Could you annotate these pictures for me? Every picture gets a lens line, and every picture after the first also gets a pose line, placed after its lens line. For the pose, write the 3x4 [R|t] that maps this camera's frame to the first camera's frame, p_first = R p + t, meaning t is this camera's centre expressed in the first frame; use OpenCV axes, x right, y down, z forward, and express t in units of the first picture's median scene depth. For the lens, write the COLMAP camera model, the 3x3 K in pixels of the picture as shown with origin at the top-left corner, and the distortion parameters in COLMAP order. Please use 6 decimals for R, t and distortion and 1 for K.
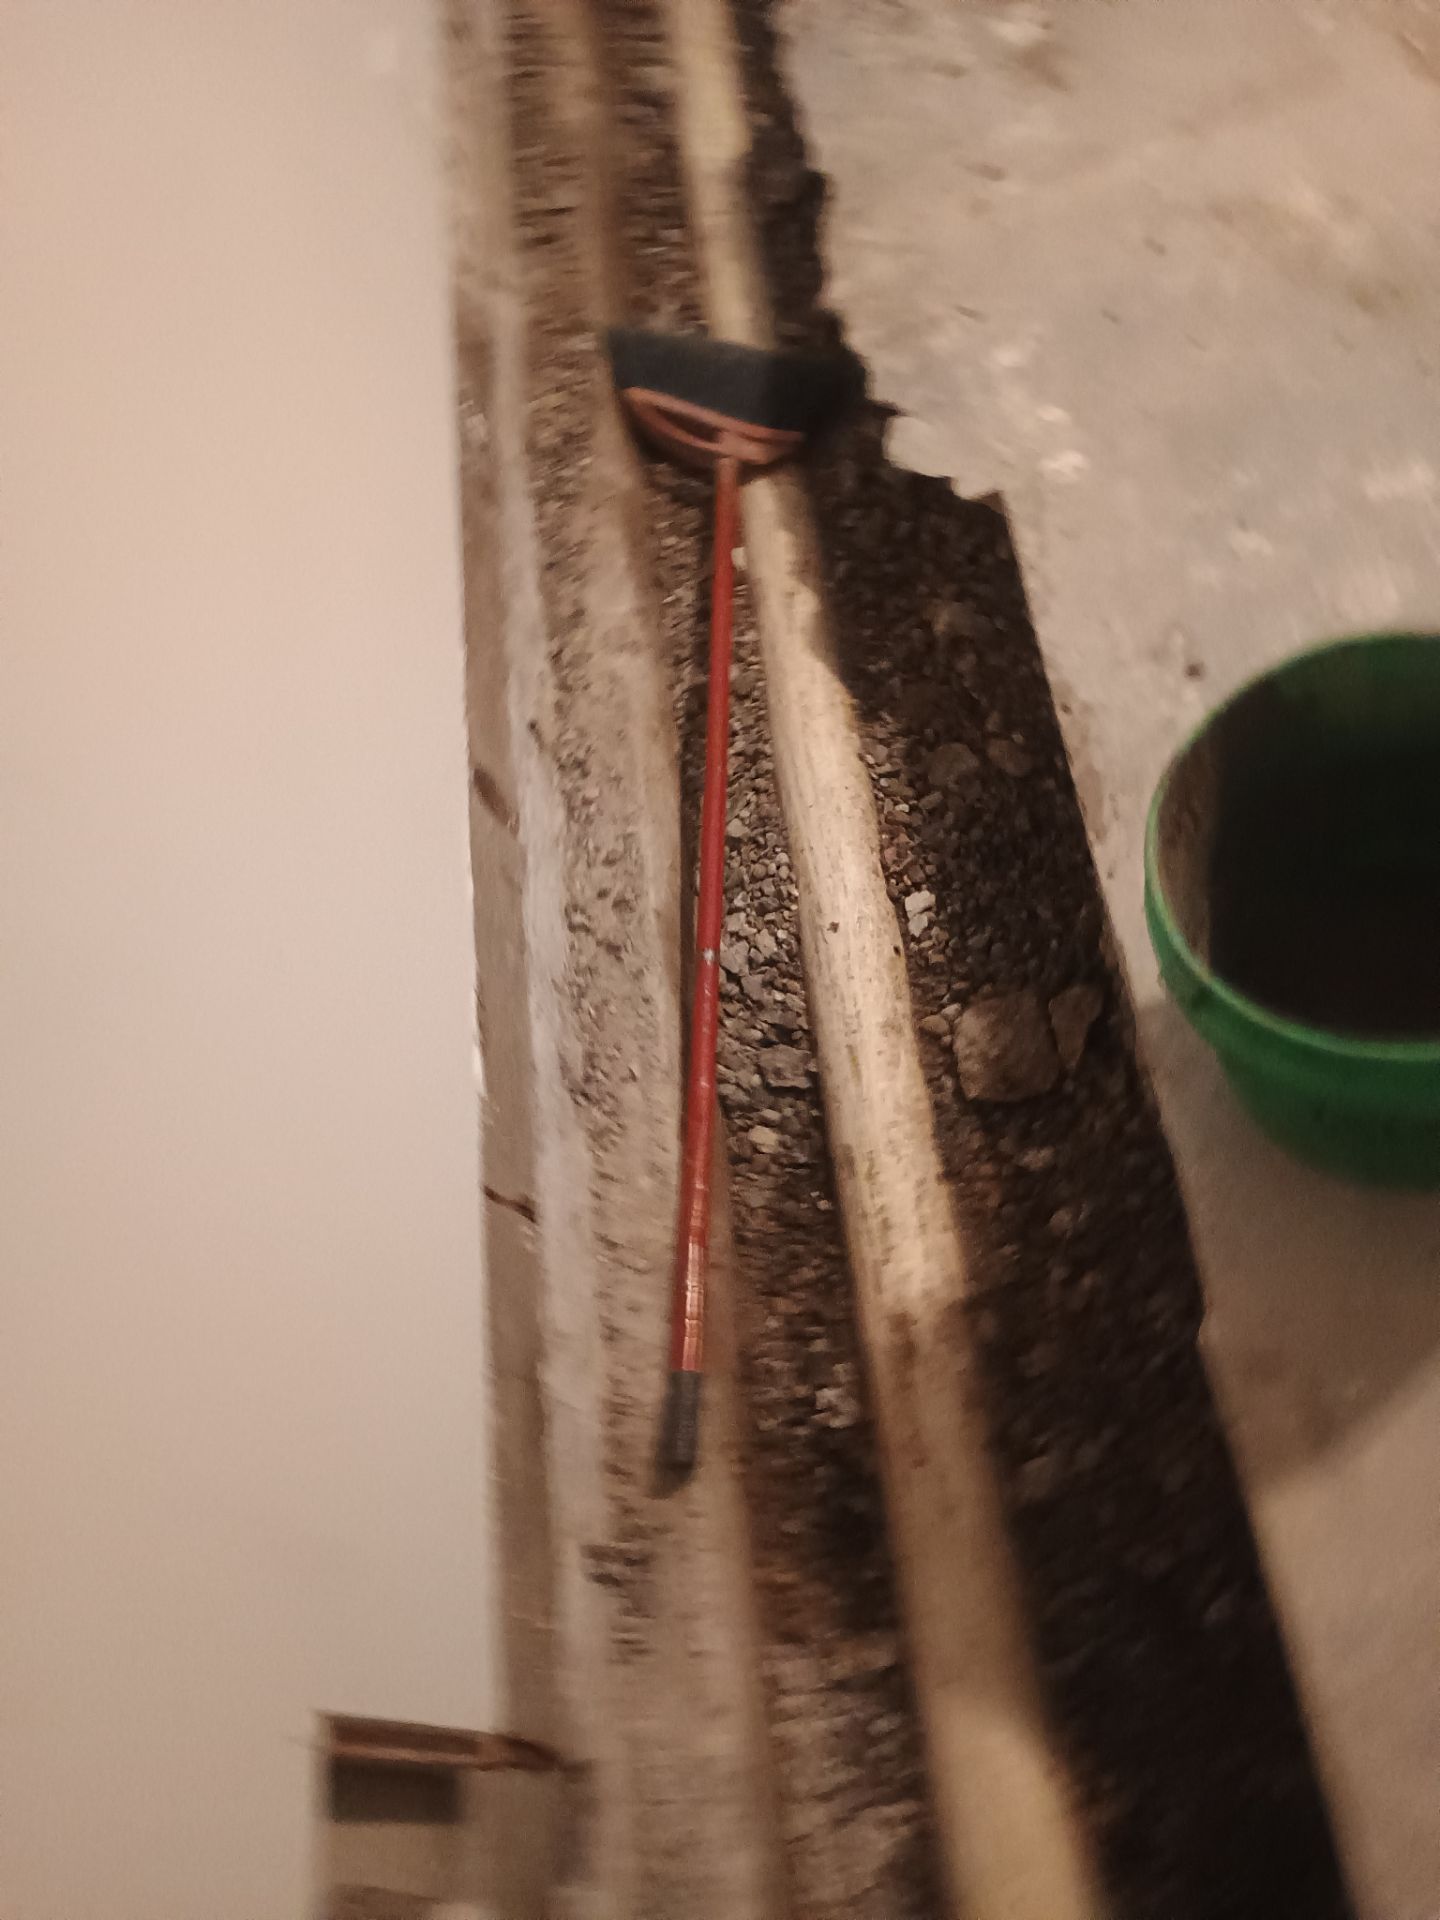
lens RADIAL K [[1545.7, 0, 733.0], [0, 1545.7, 957.0], [0, 0, 1]] dist [0.006494, -0.017088]
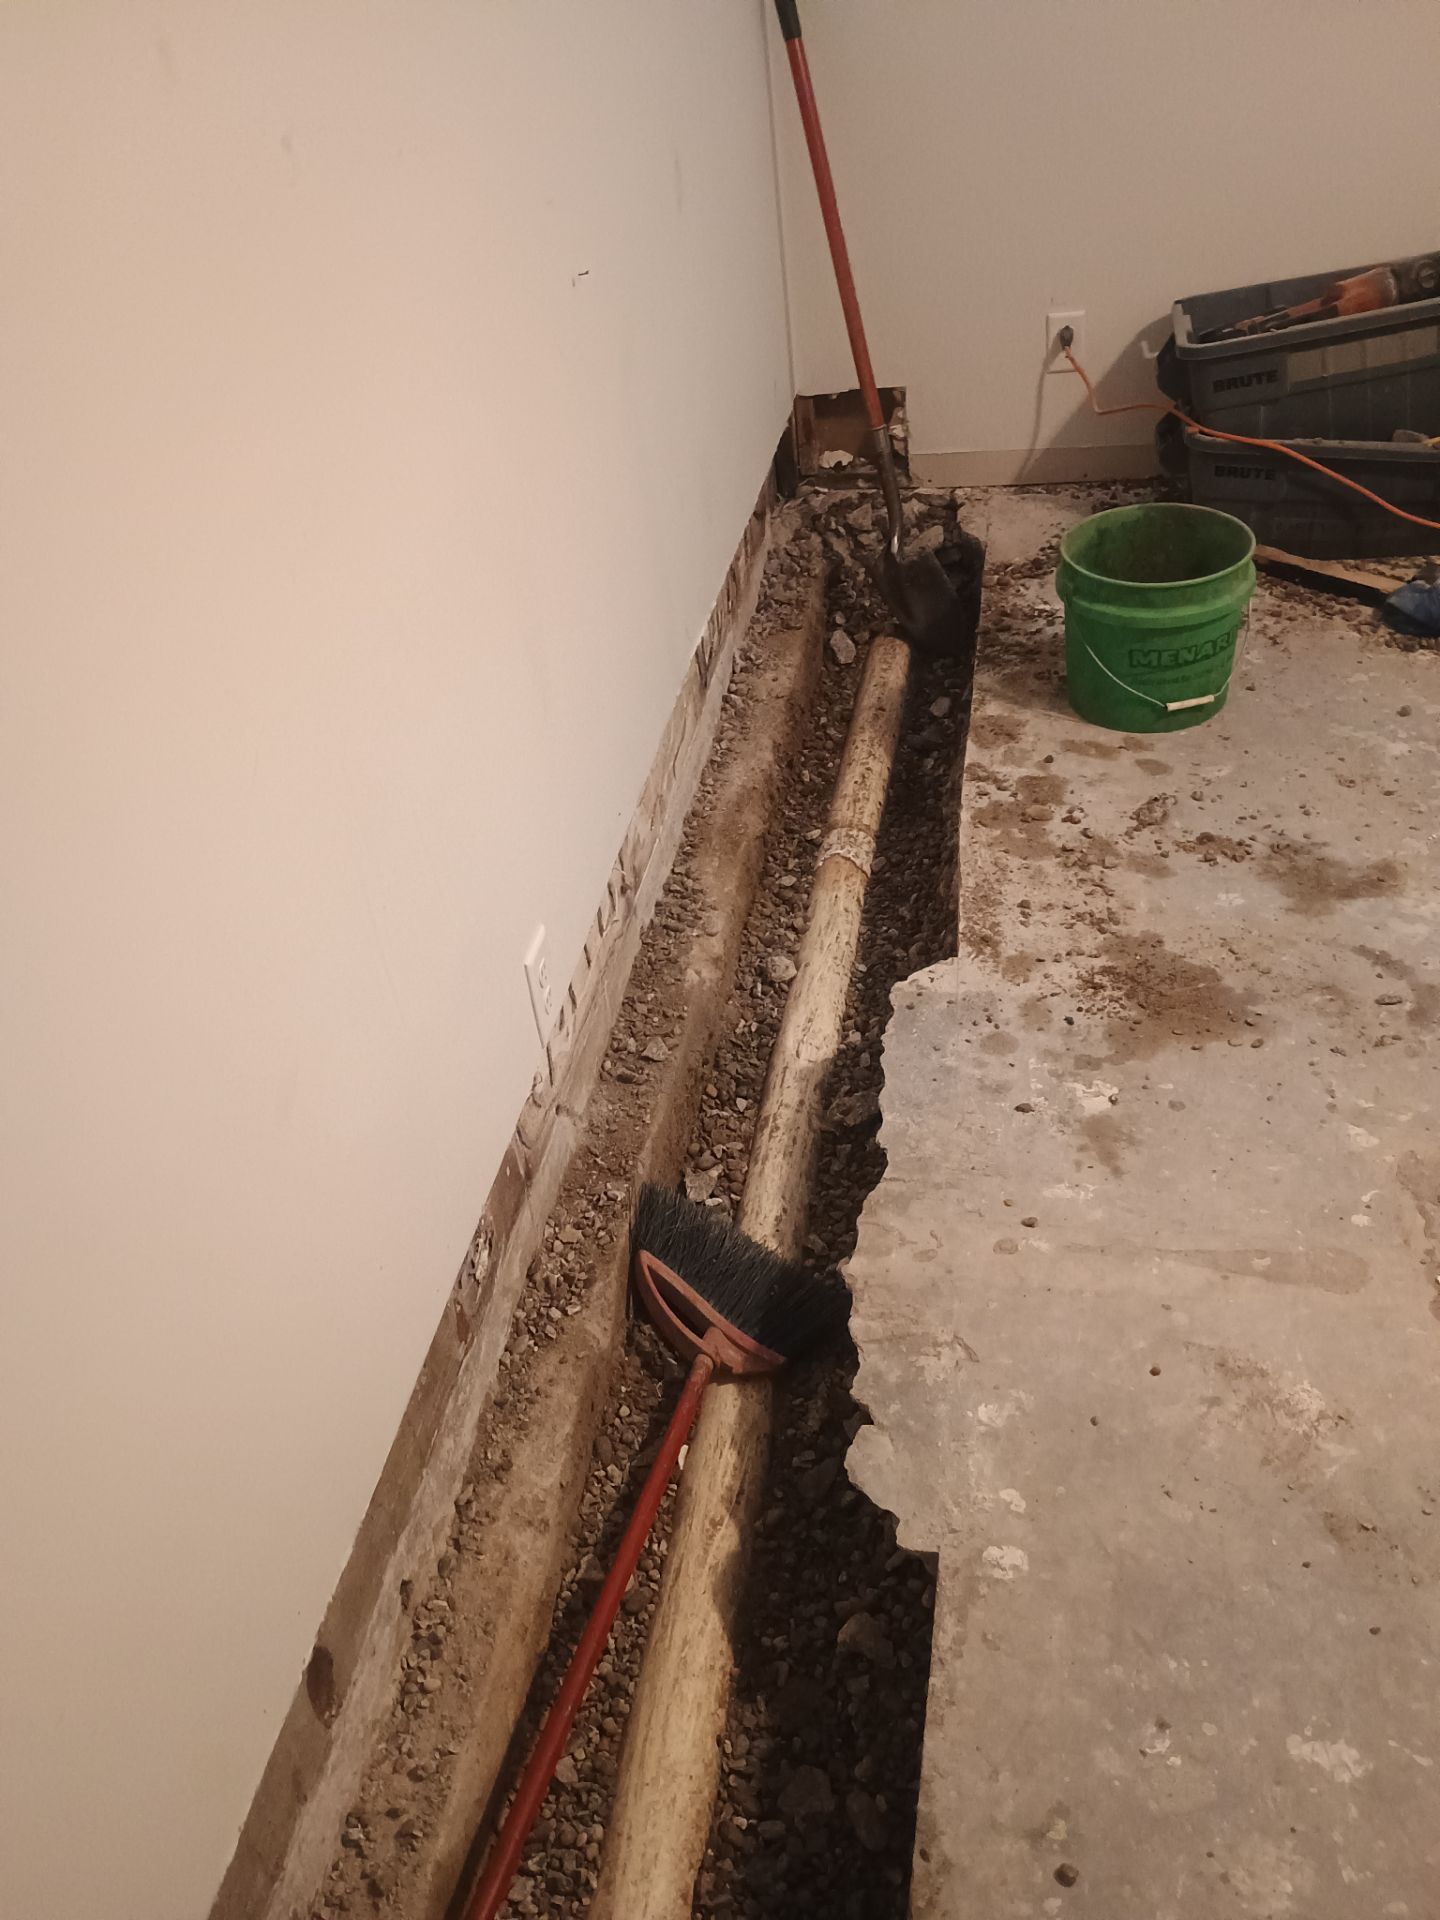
lens RADIAL K [[1545.7, 0, 707.2], [0, 1545.7, 954.0], [0, 0, 1]] dist [0.006494, -0.017088]
pose [[0.931784, 0.354397, -0.078623, -0.018812], [-0.358865, 0.866620, -0.346677, -0.216709], [-0.054725, 0.351243, 0.934684, -0.034180]]
